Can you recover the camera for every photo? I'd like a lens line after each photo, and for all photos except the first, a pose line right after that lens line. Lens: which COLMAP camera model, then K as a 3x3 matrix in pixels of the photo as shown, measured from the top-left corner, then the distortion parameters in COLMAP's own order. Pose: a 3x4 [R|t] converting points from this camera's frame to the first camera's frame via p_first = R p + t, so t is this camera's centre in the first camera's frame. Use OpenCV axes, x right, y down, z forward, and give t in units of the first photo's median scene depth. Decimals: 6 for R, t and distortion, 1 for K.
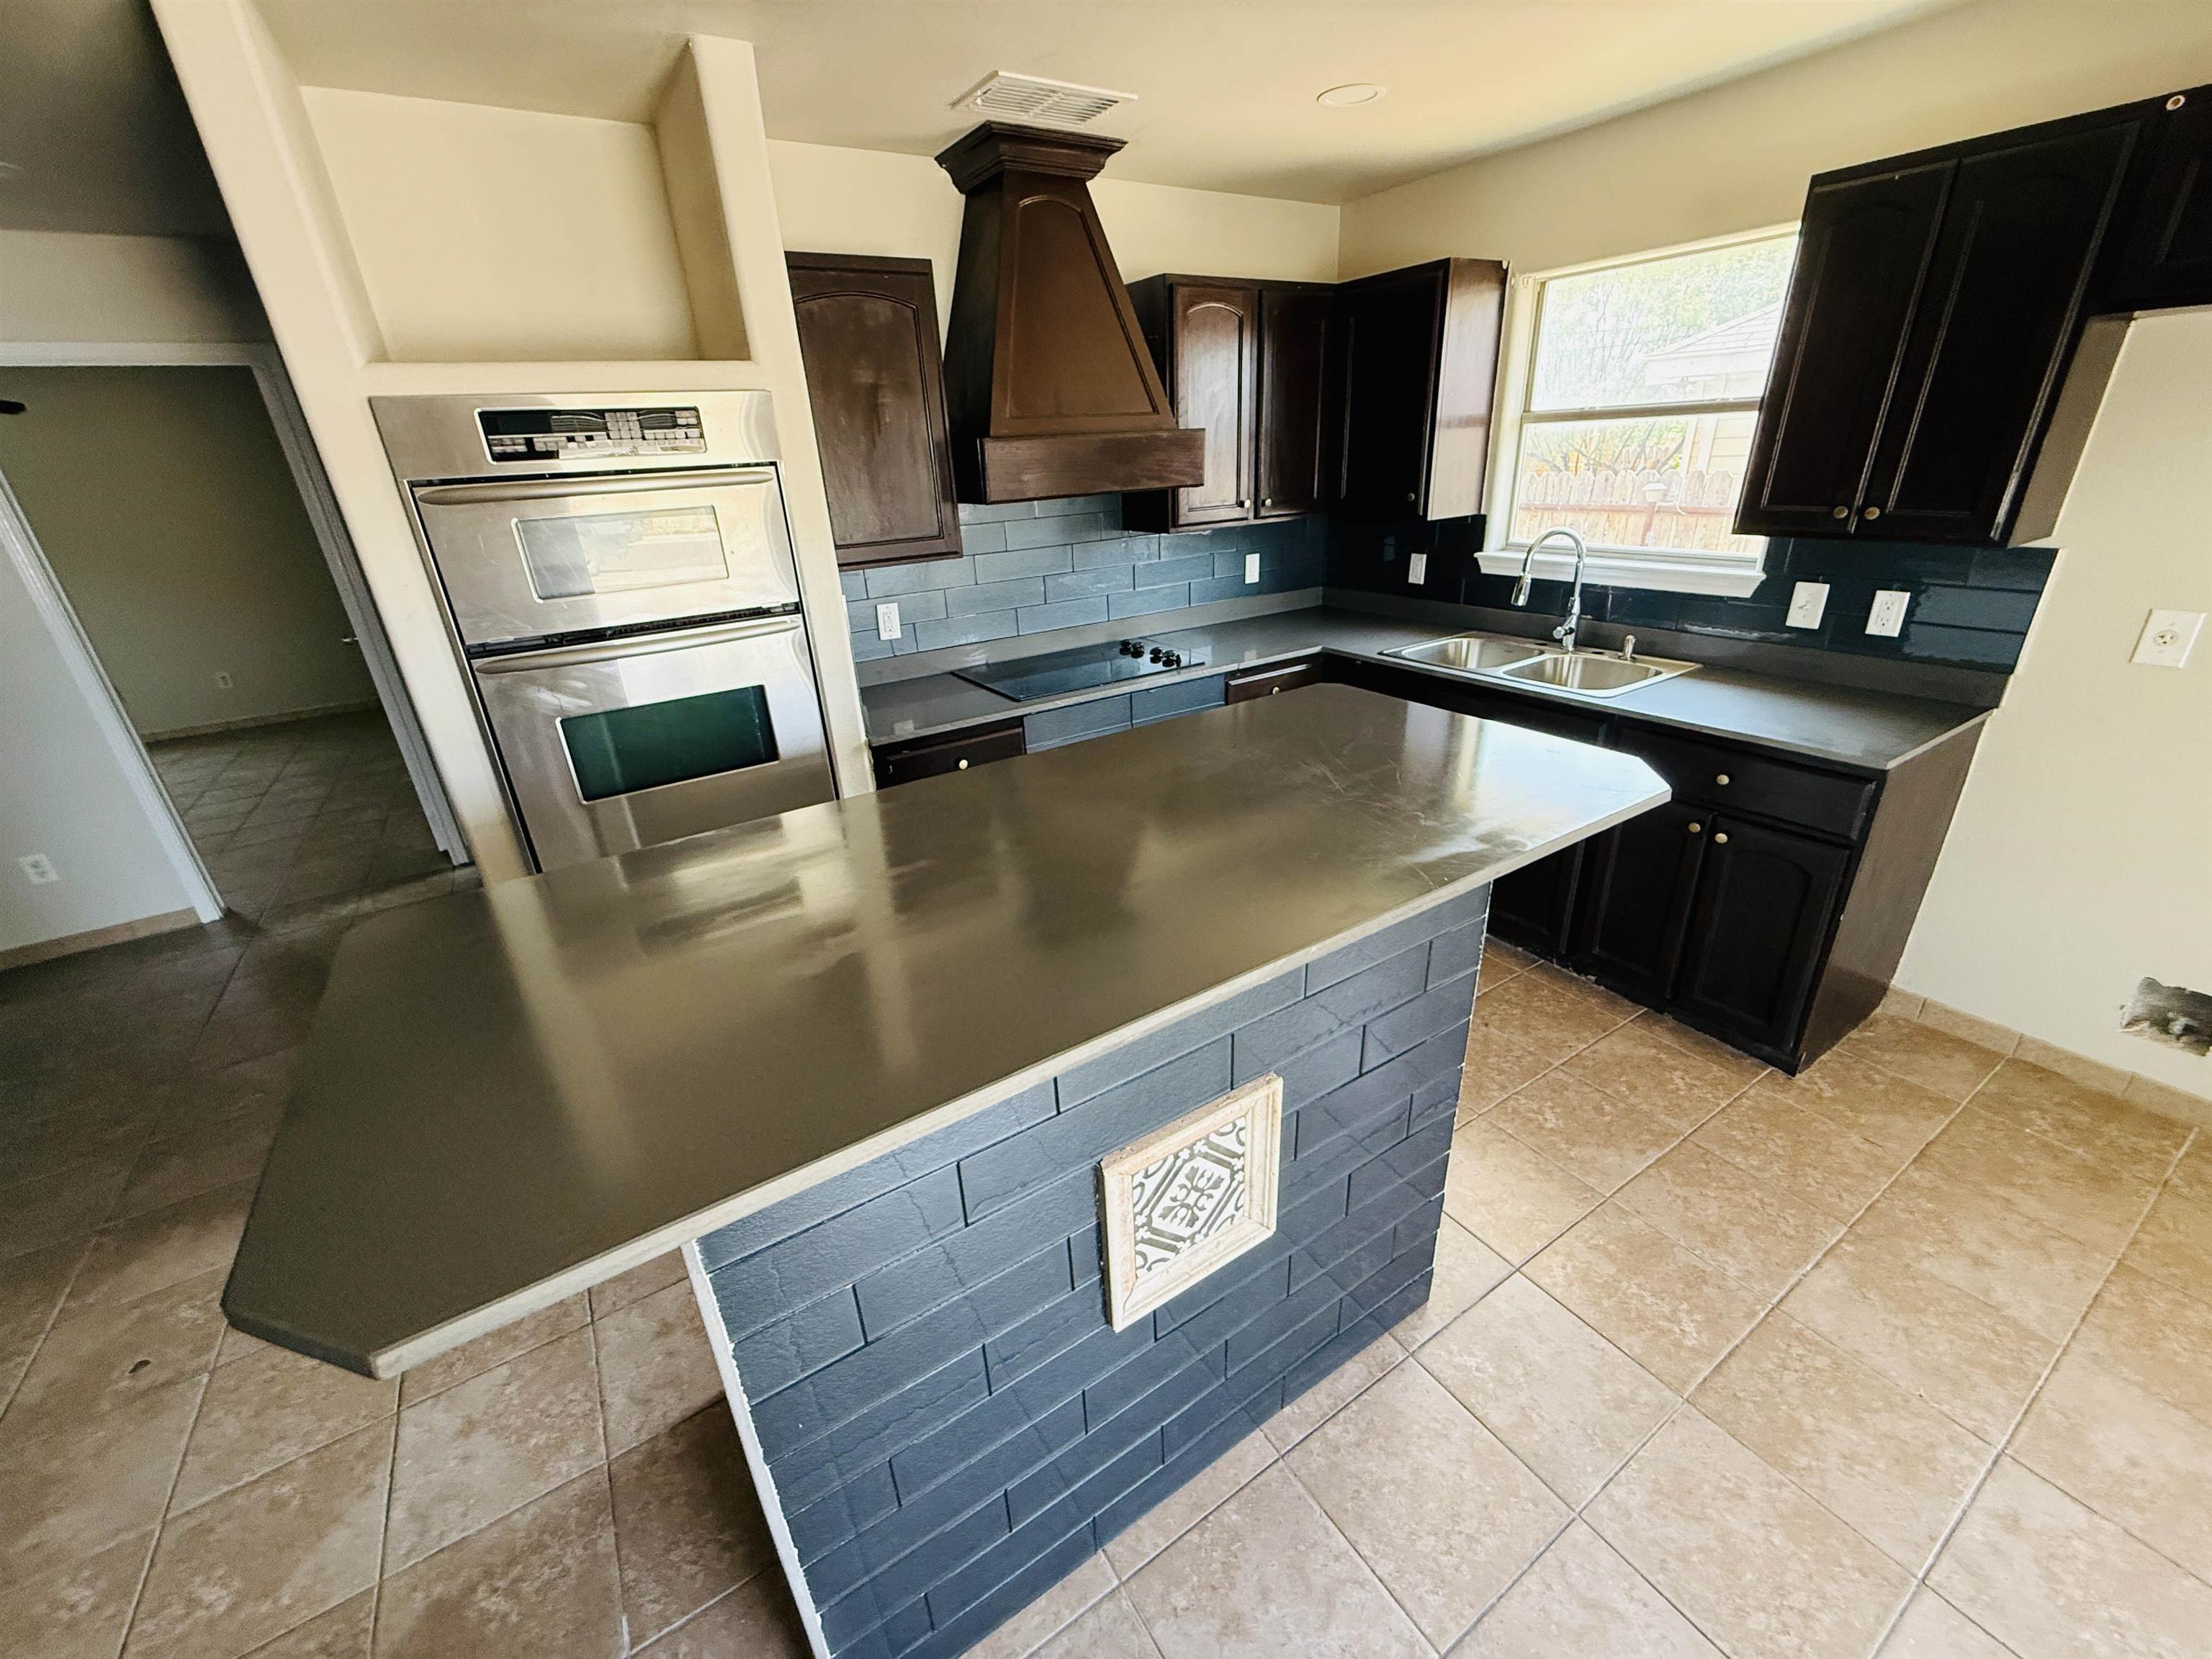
lens RADIAL K [[880.4, 0, 1098.8], [0, 880.4, 830.7], [0, 0, 1]] dist [0.000735, 0.000046]
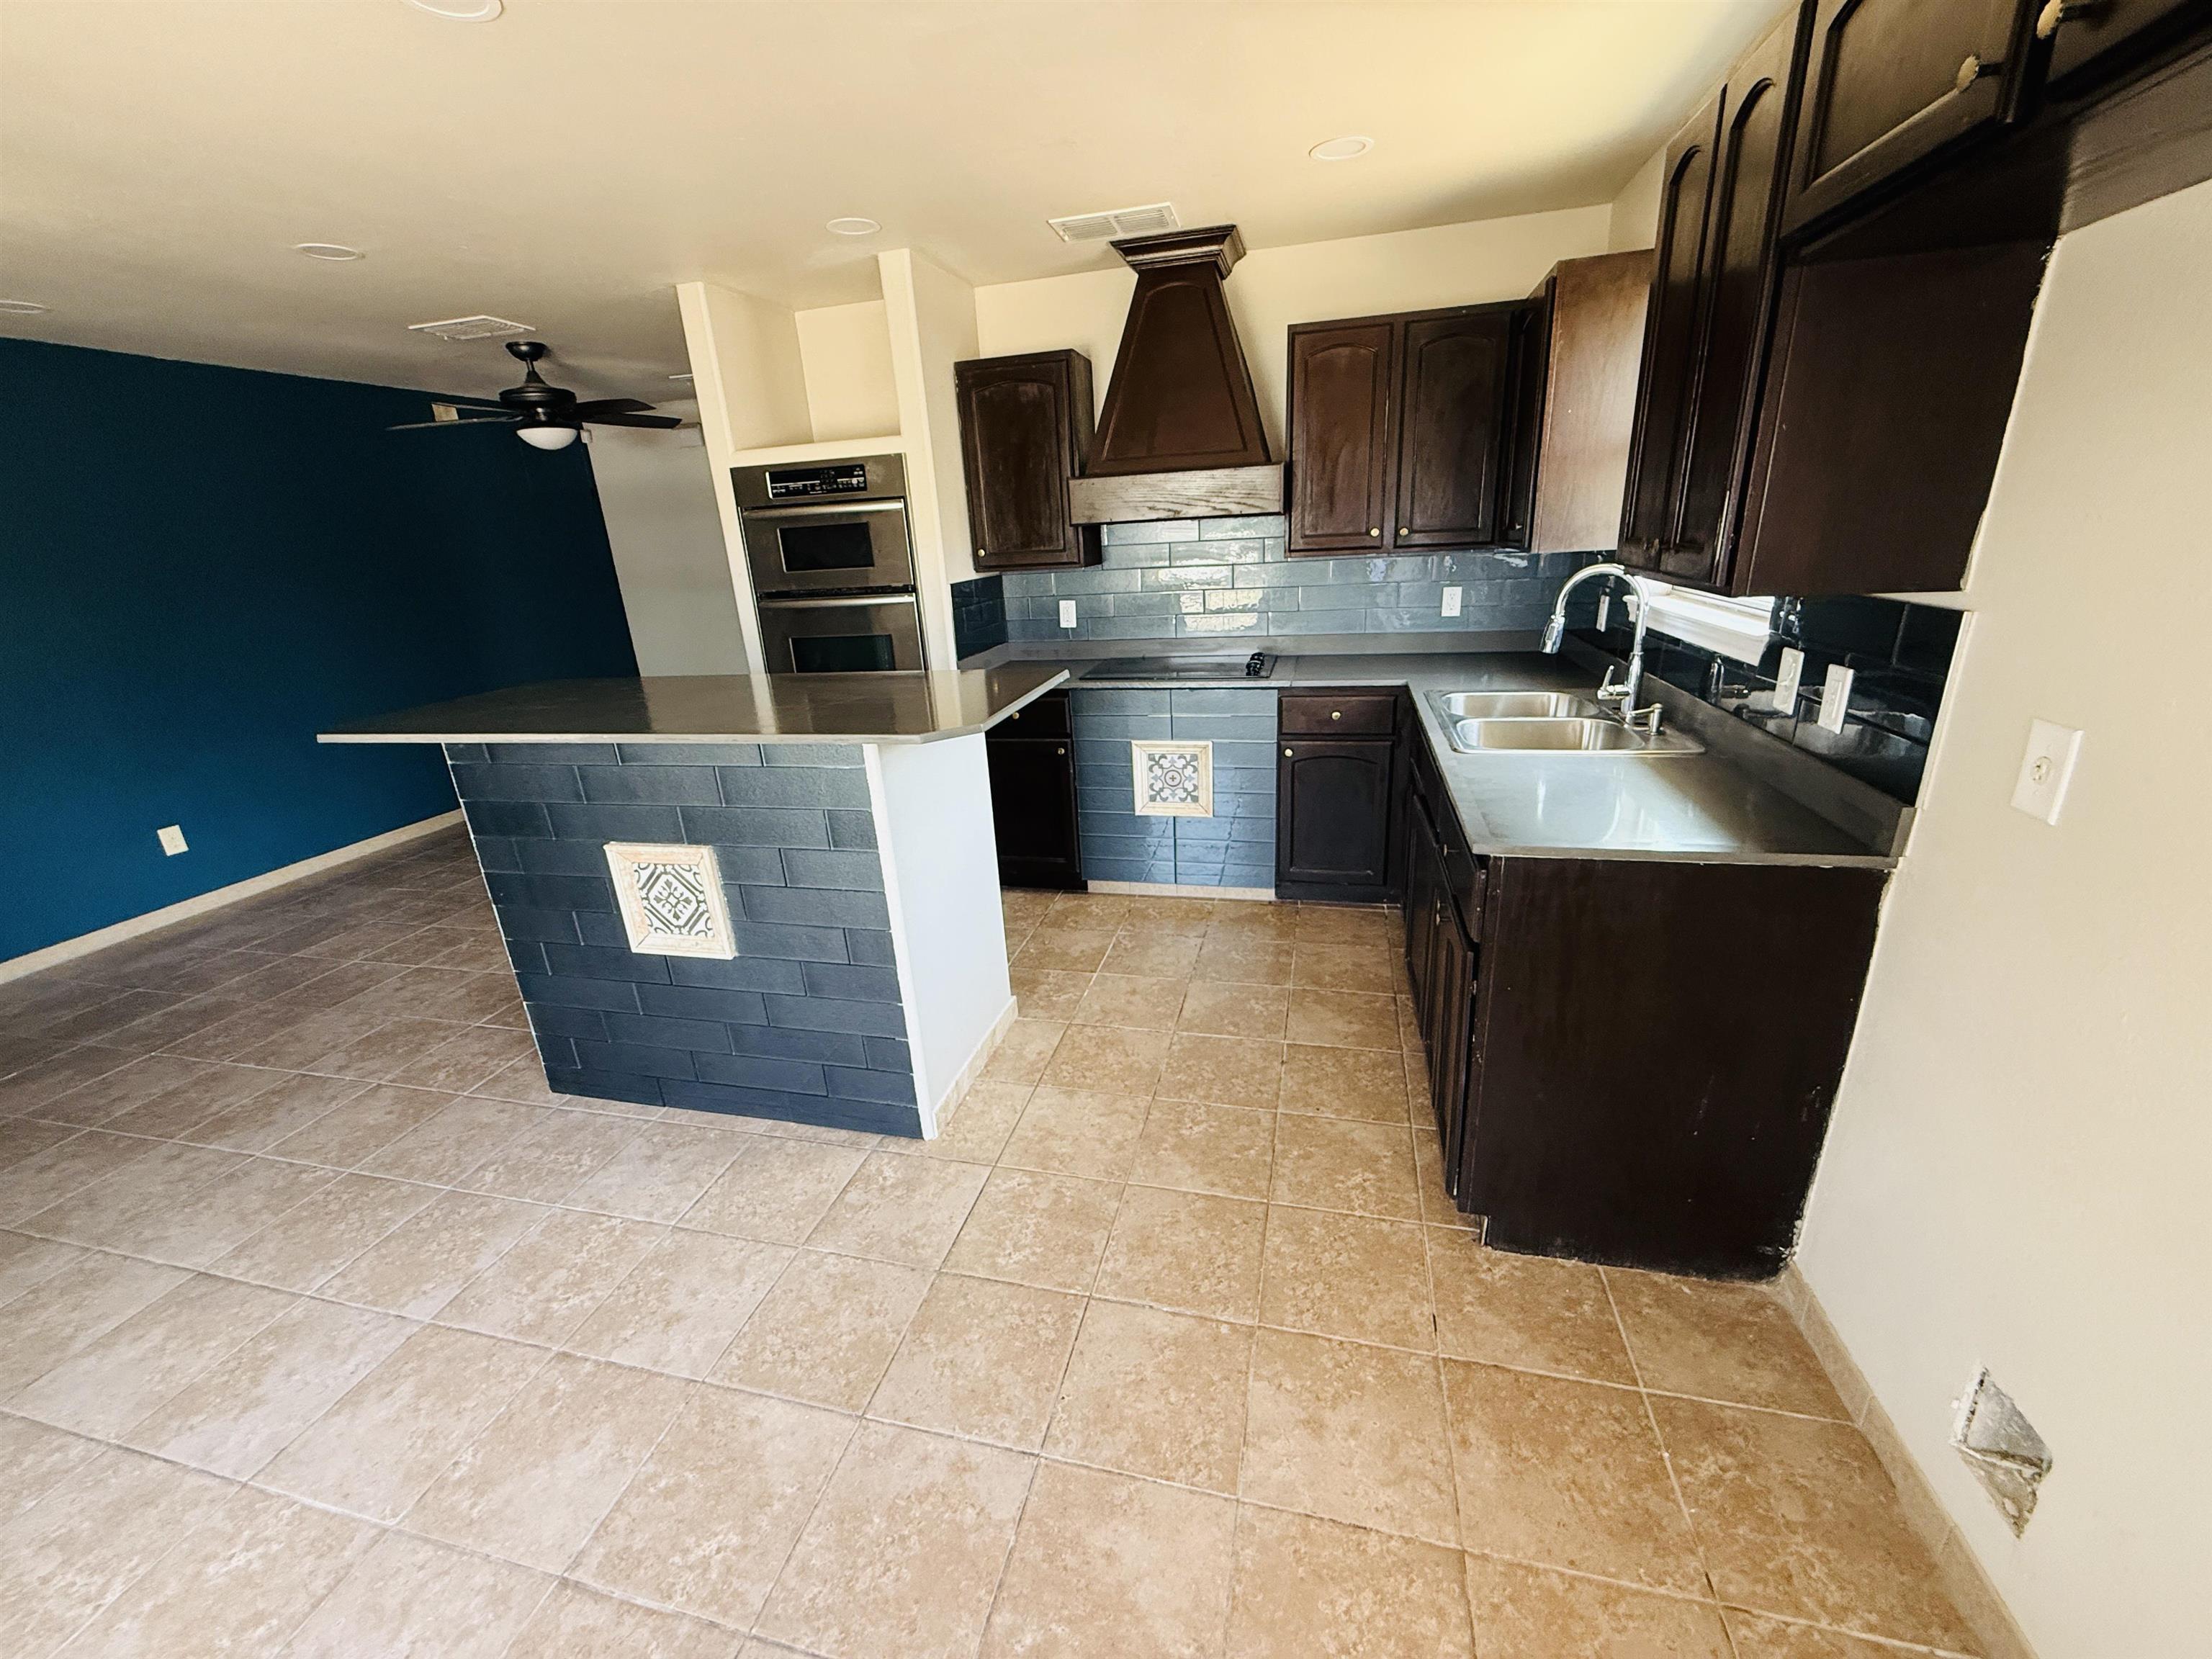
lens RADIAL K [[880.4, 0, 1098.8], [0, 880.4, 830.7], [0, 0, 1]] dist [0.000735, 0.000046]
pose [[0.688313, 0.247382, -0.681929, 0.921299], [-0.271226, 0.959639, 0.074362, -0.041800], [0.672801, 0.133772, 0.727629, 0.128857]]
